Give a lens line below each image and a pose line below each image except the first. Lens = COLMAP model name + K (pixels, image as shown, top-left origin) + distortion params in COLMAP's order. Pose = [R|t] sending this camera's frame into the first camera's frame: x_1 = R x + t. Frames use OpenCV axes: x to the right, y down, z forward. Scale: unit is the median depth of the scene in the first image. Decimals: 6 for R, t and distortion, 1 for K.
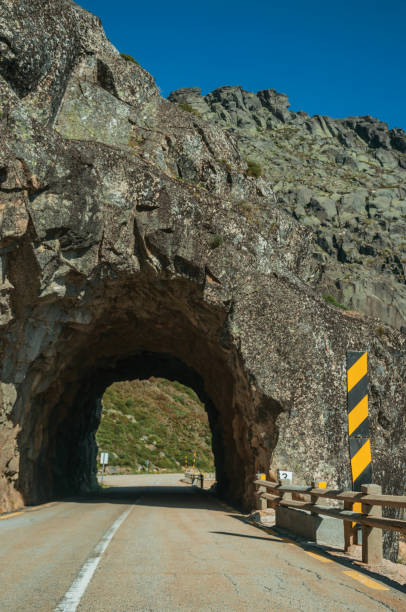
lens RADIAL K [[739.7, 0, 203.0], [0, 739.7, 306.0], [0, 0, 1]] dist [0.005979, 0.018249]
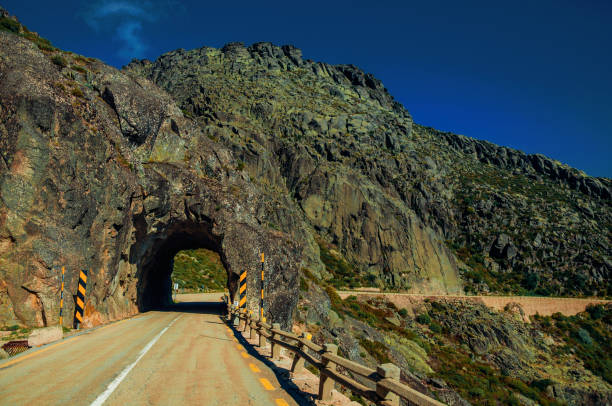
lens RADIAL K [[478.8, 0, 312.4], [0, 478.8, 209.7], [0, 0, 1]] dist [-0.163395, 0.123507]
pose [[0.989607, 0.012810, 0.143229, 0.011385], [-0.020569, 0.998392, 0.052826, -0.019306], [-0.142322, -0.055223, 0.988279, -0.068897]]
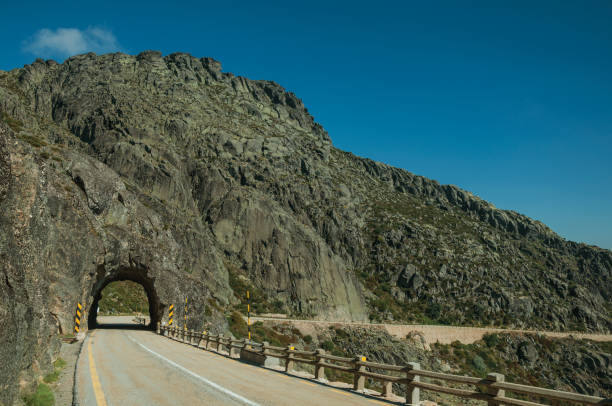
lens RADIAL K [[497.4, 0, 306.6], [0, 497.4, 215.1], [0, 0, 1]] dist [-0.159562, 0.111208]
pose [[0.951403, 0.060696, 0.301909, 0.000355], [-0.067310, 0.997665, 0.011541, -0.043436], [-0.300503, -0.031302, 0.953267, -0.173711]]
